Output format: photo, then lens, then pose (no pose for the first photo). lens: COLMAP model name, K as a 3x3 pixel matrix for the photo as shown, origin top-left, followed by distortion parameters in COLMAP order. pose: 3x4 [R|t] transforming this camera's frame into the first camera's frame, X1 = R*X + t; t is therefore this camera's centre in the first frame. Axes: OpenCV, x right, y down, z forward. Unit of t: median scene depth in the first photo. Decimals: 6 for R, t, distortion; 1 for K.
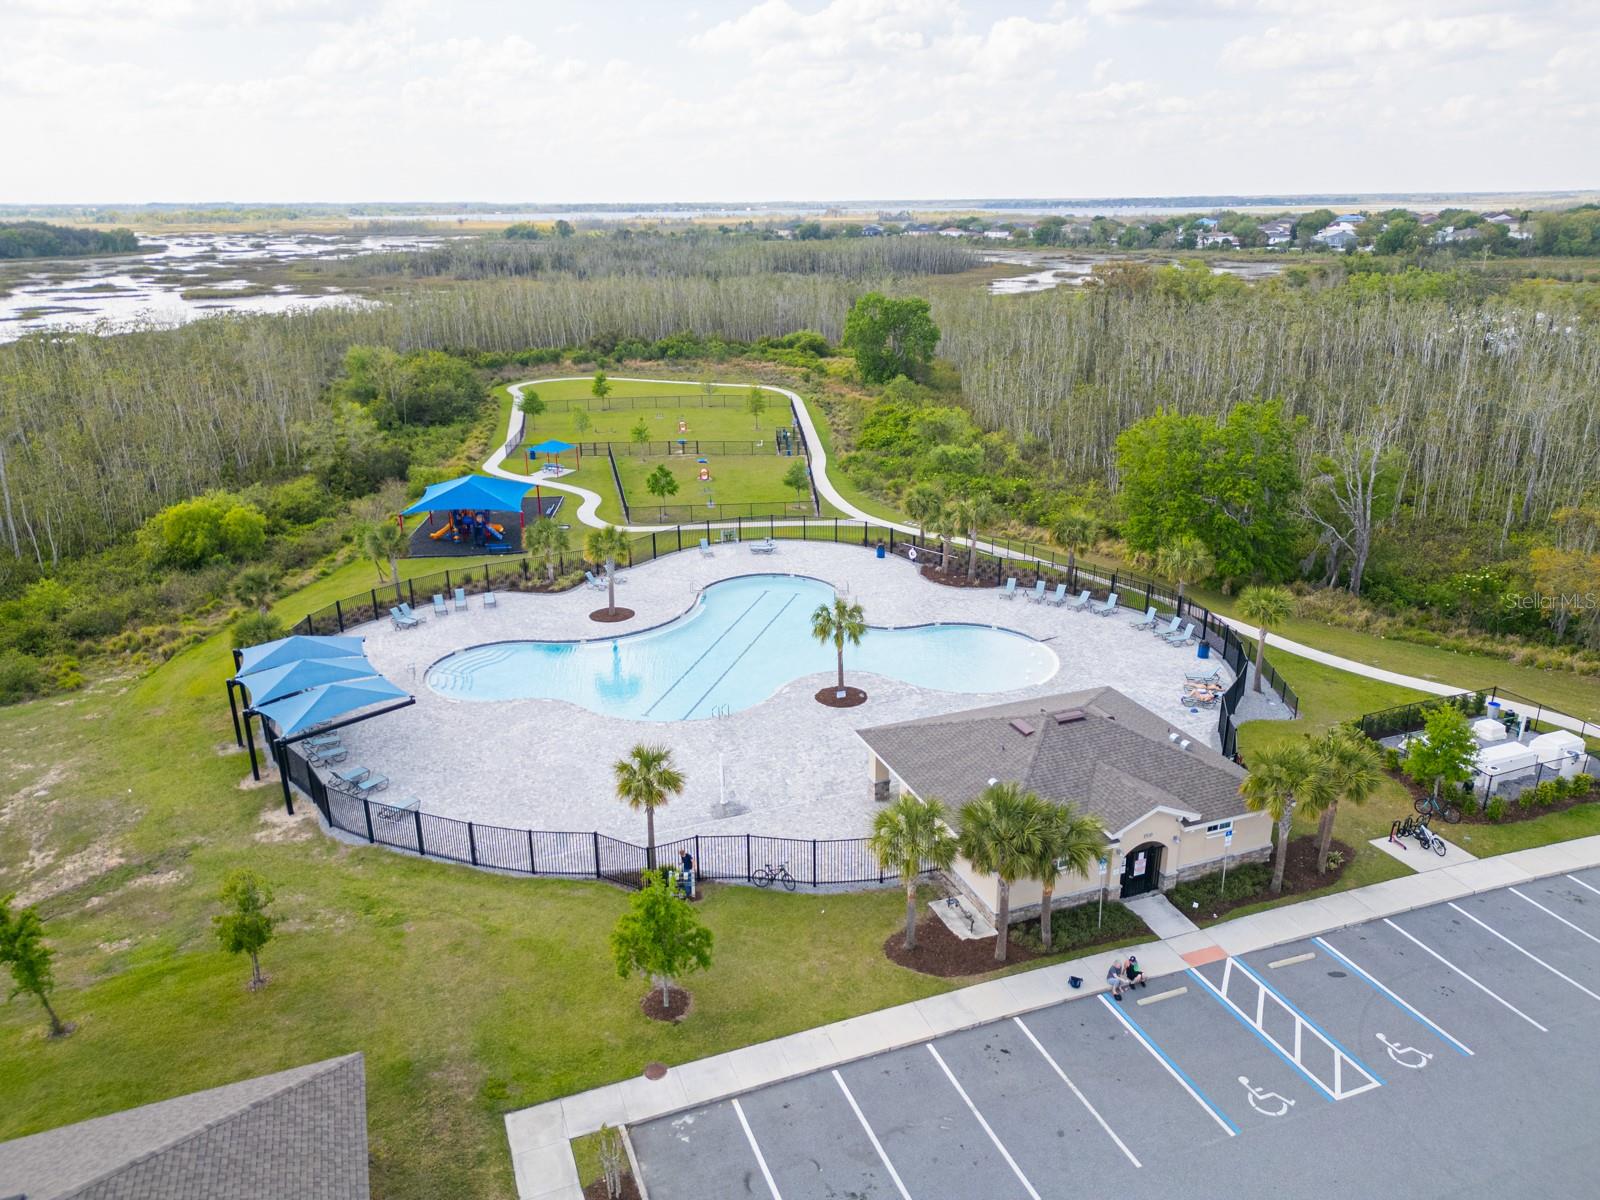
lens RADIAL K [[1117.0, 0, 799.7], [0, 1117.0, 603.4], [0, 0, 1]] dist [0.065536, -0.058371]
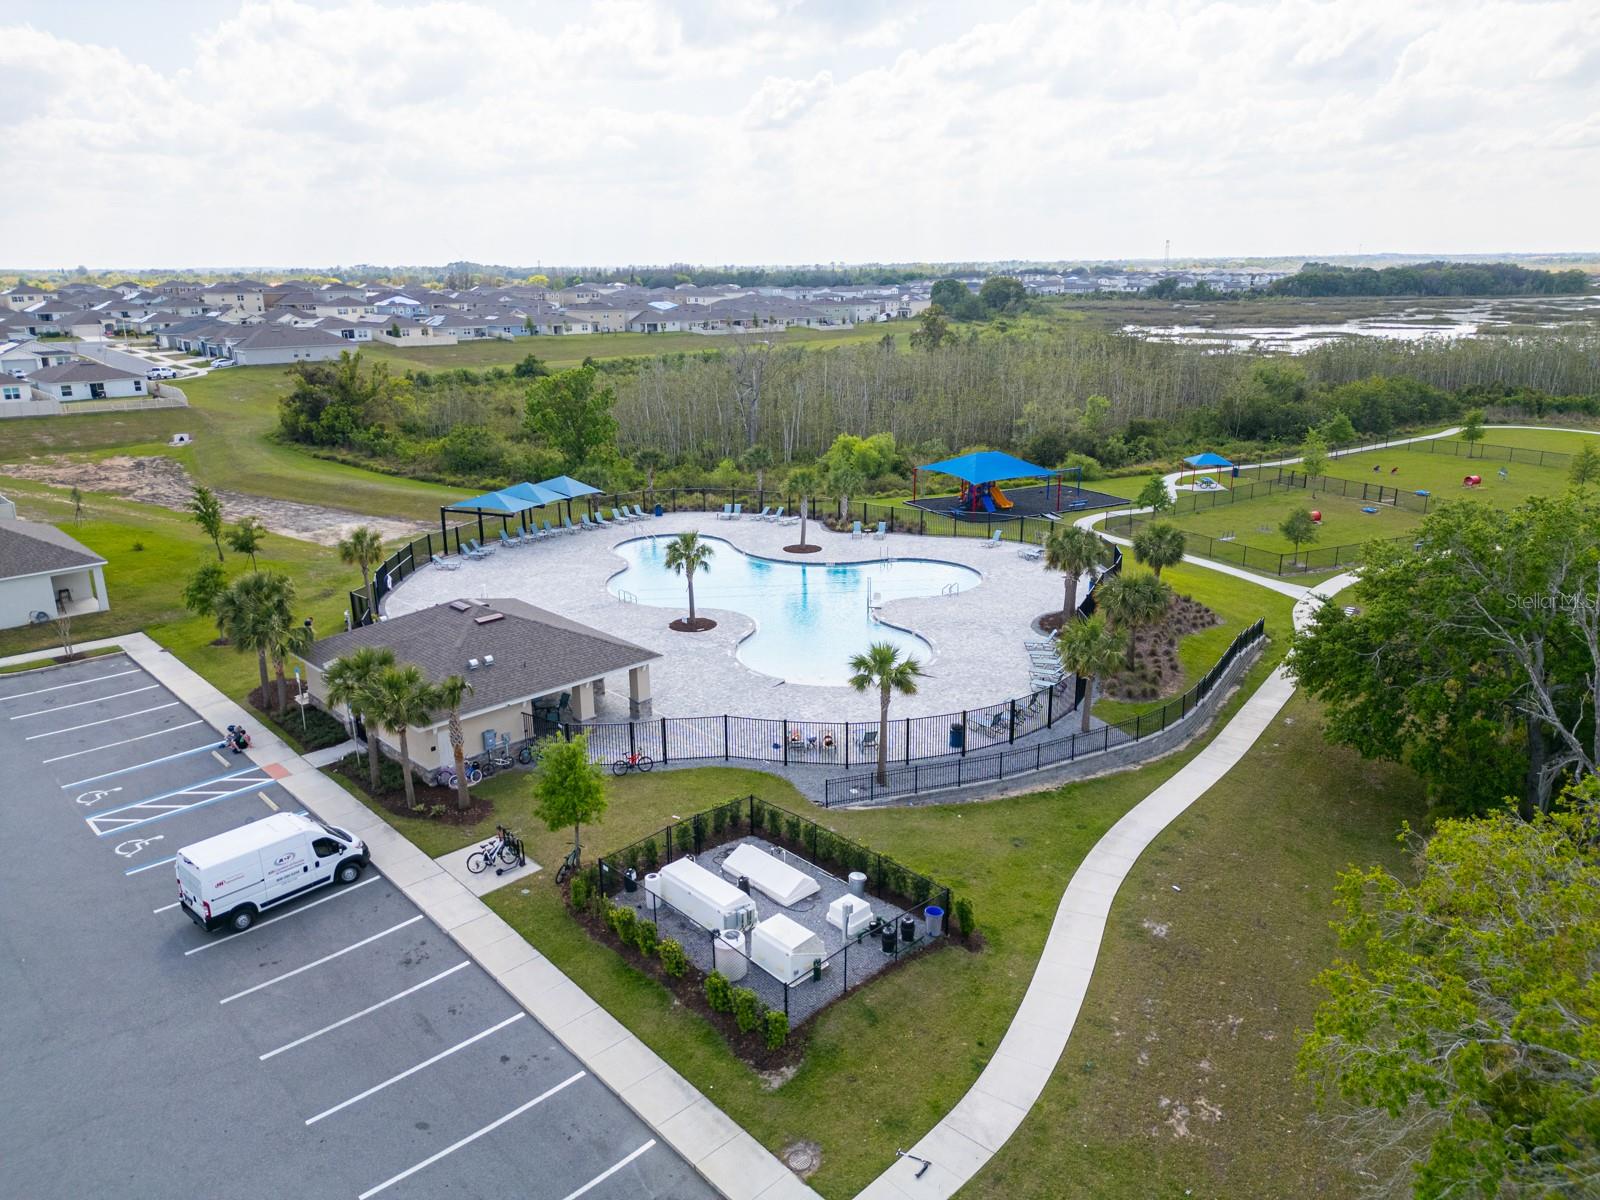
lens RADIAL K [[1118.0, 0, 800.0], [0, 1118.0, 600.0], [0, 0, 1]] dist [0.063986, -0.055080]
pose [[0.375177, 0.259287, -0.889951, 1.055311], [-0.296155, 0.943292, 0.149978, -0.139541], [0.878370, 0.207295, 0.430691, 0.611051]]
